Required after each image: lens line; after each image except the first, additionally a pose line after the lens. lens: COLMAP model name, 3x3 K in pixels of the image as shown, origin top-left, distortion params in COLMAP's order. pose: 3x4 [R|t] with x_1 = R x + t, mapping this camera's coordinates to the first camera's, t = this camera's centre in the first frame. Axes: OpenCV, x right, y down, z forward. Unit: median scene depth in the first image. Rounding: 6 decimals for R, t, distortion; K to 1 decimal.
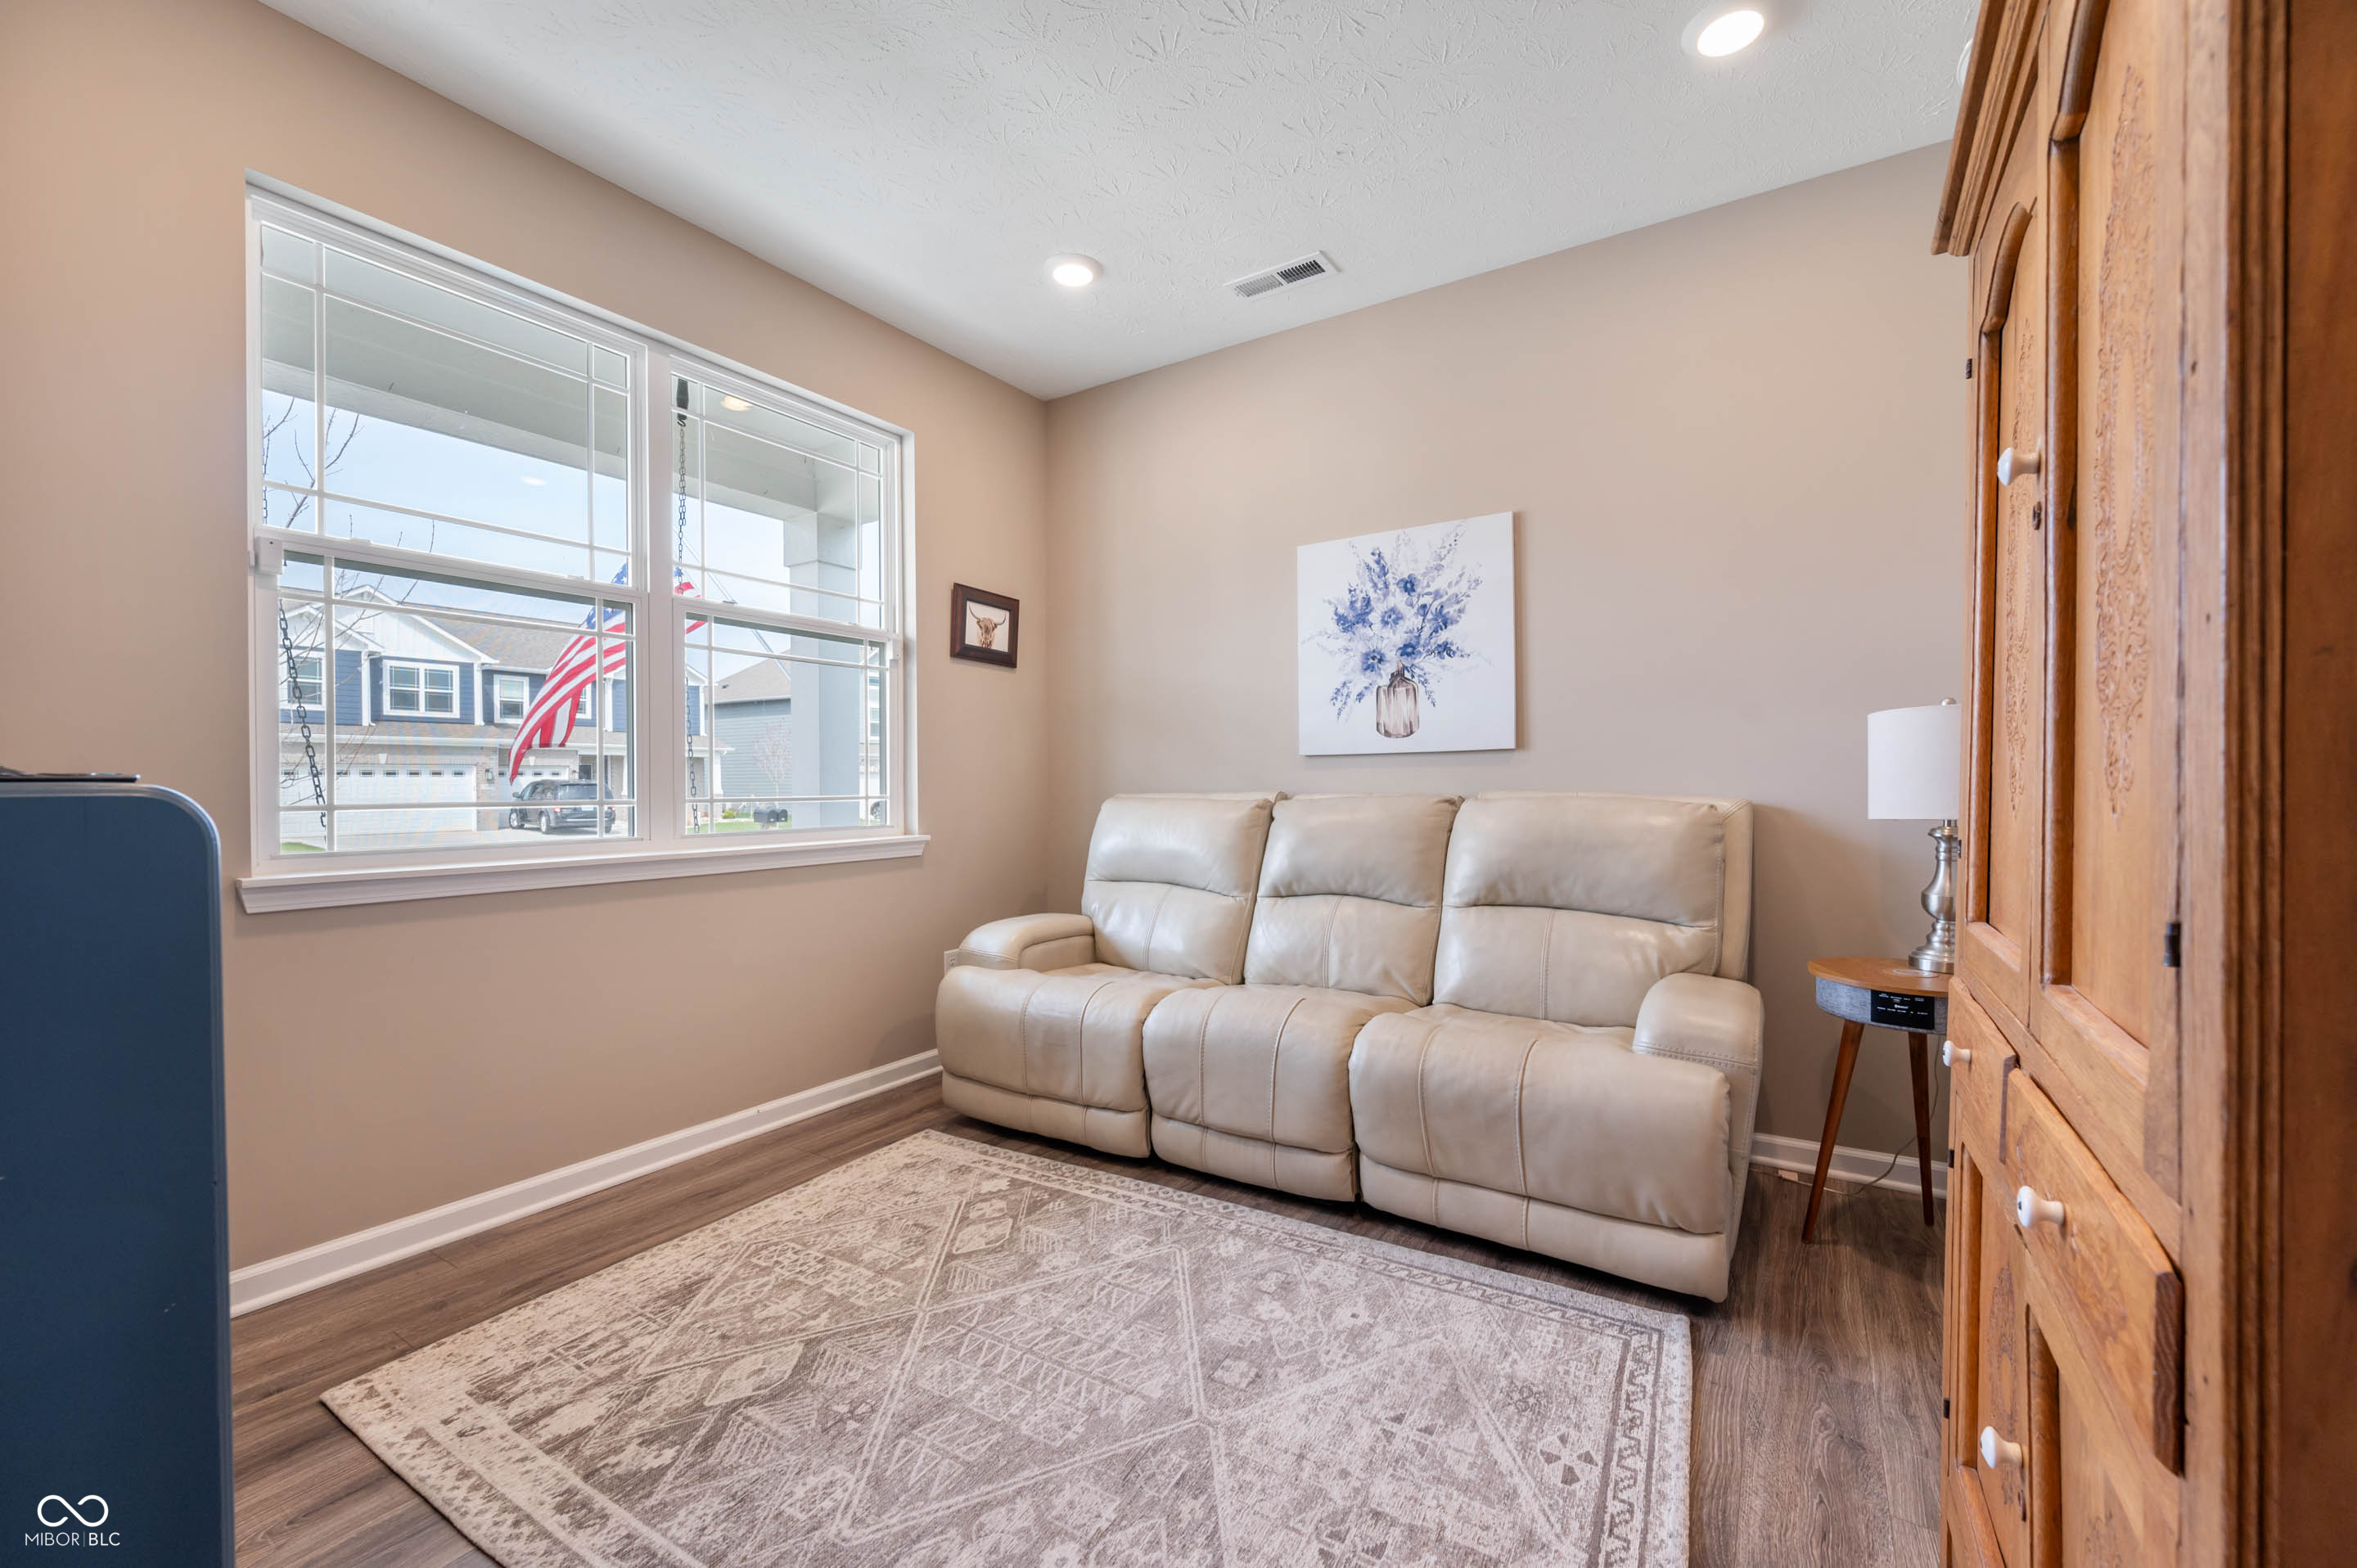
lens RADIAL K [[943.9, 0, 1184.1], [0, 943.9, 787.0], [0, 0, 1]] dist [-0.000206, 0.000934]
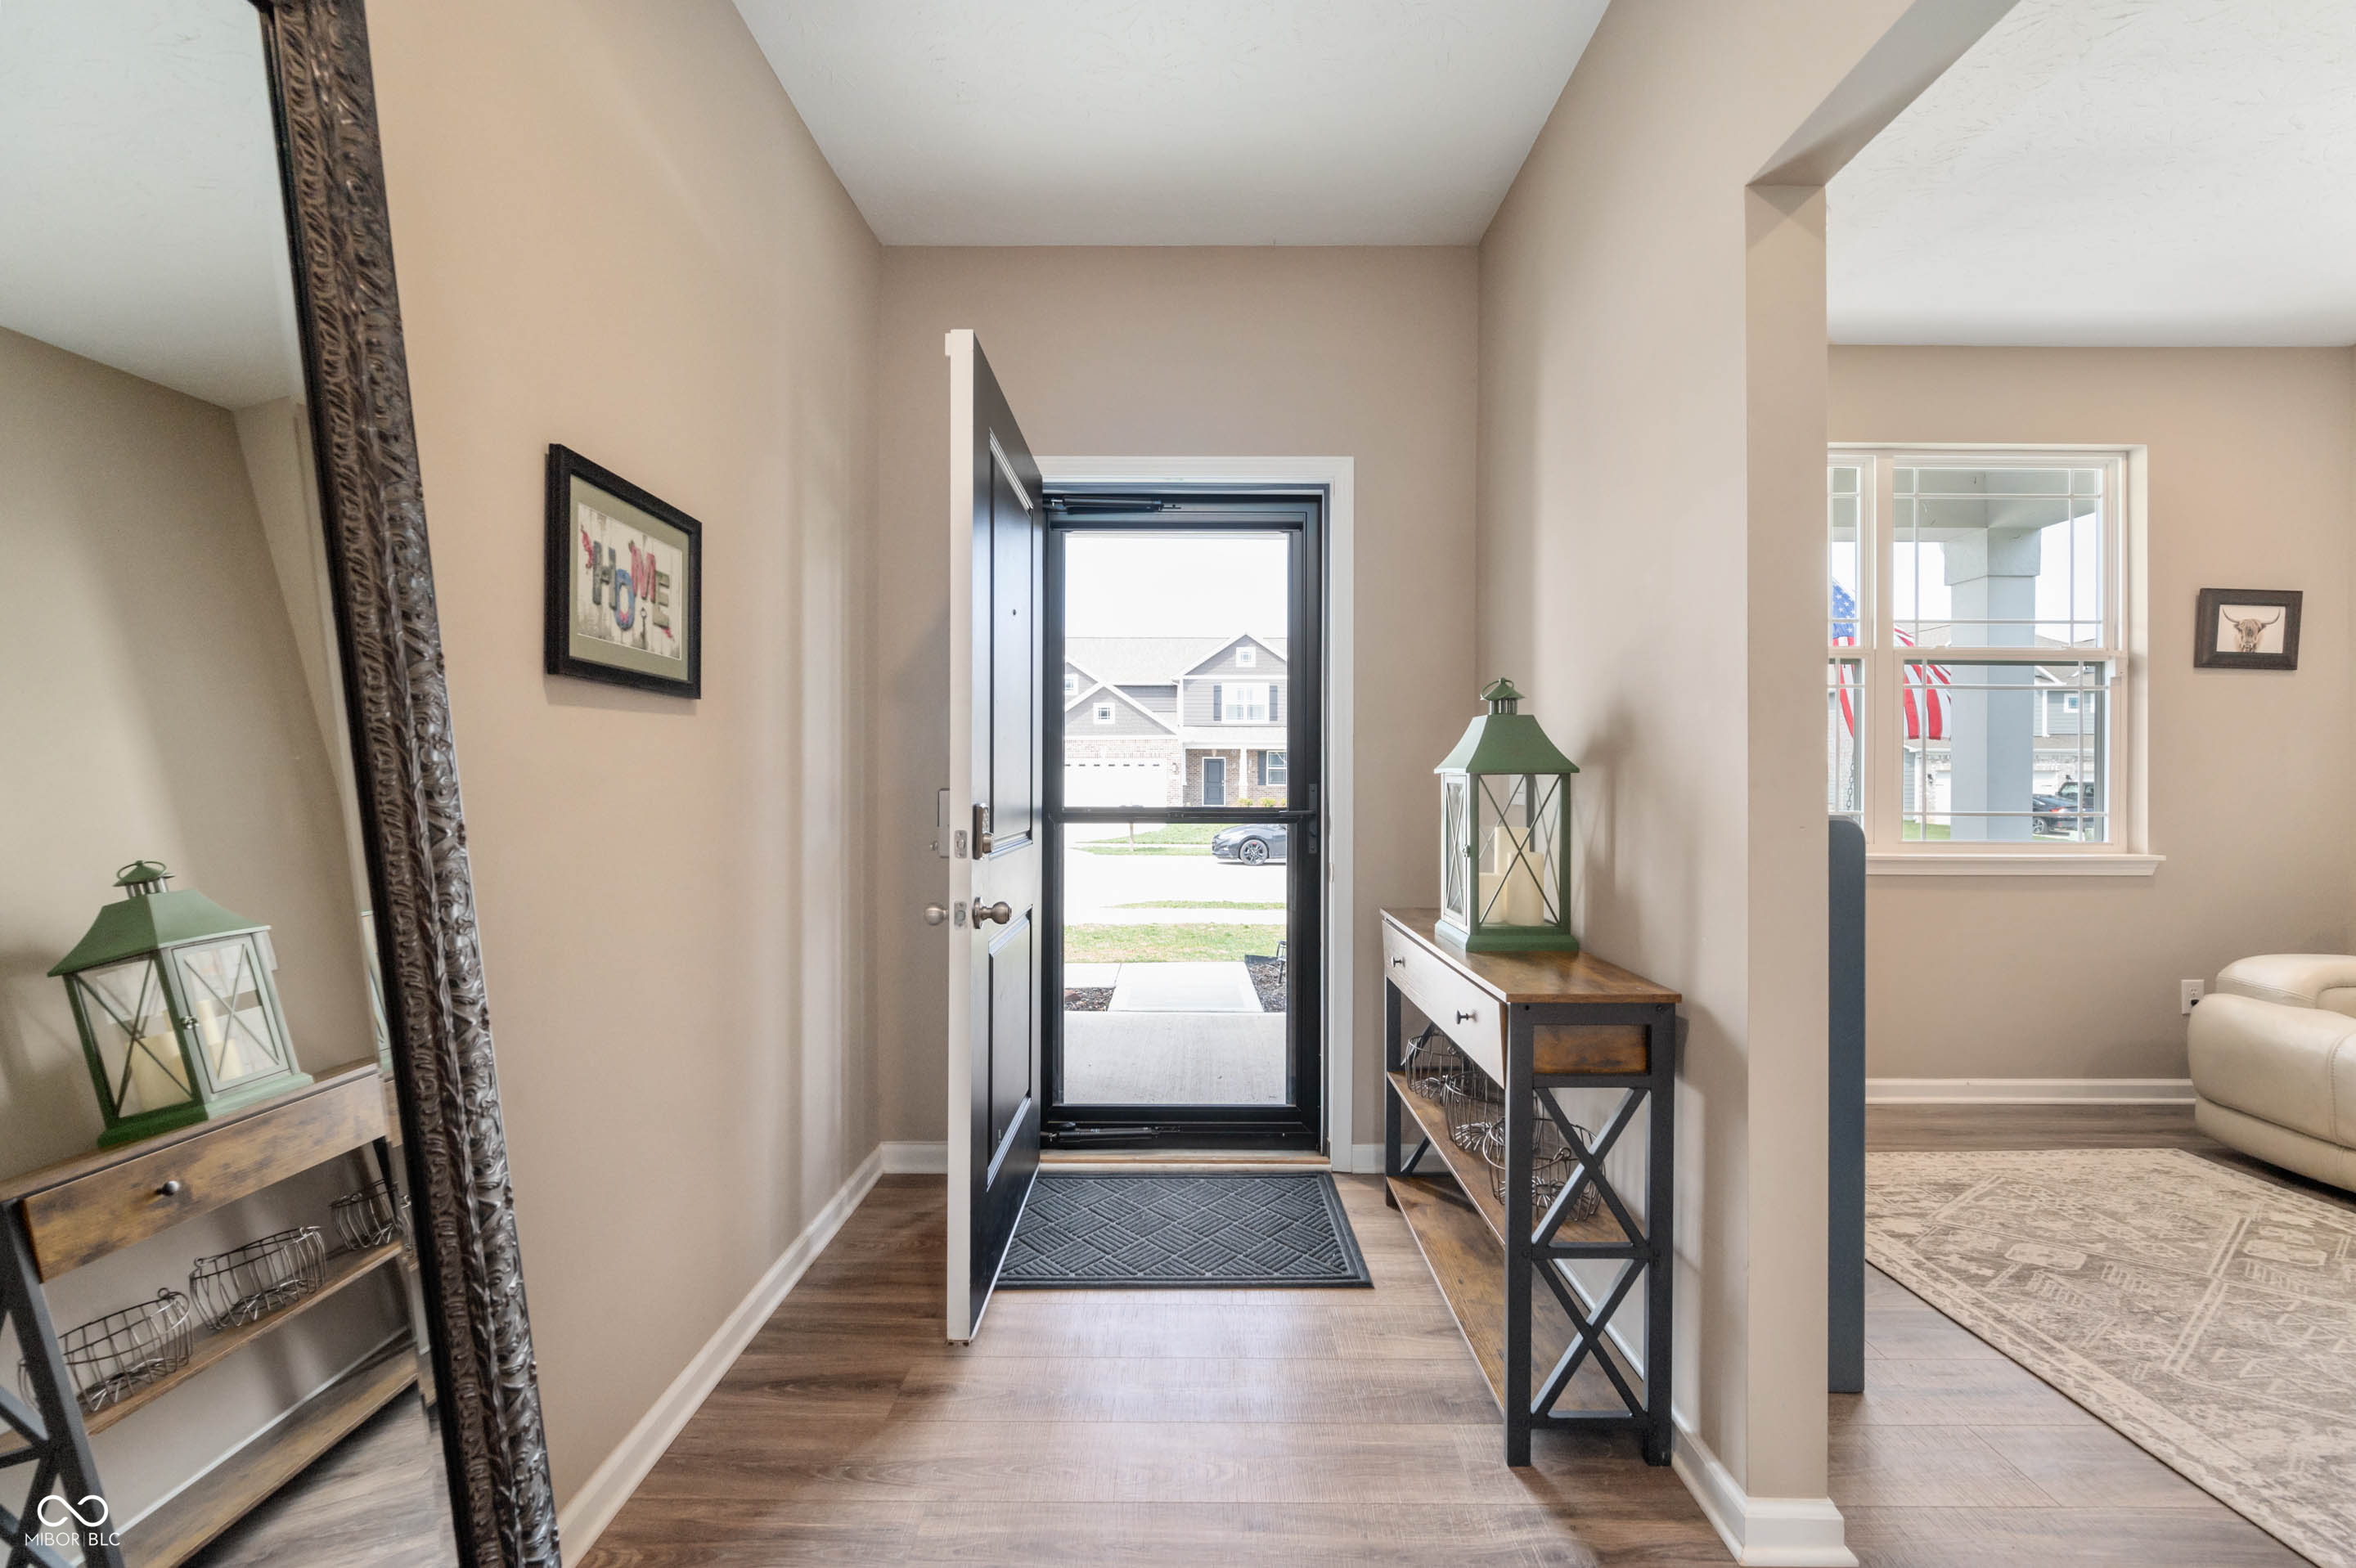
lens RADIAL K [[943.4, 0, 1181.6], [0, 943.4, 778.0], [0, 0, 1]] dist [-0.000206, 0.000934]
pose [[0.538728, 0.005664, -0.842461, 0.003830], [-0.010424, 0.999946, 0.000056, -0.026988], [0.842415, 0.008752, 0.538757, -0.555318]]
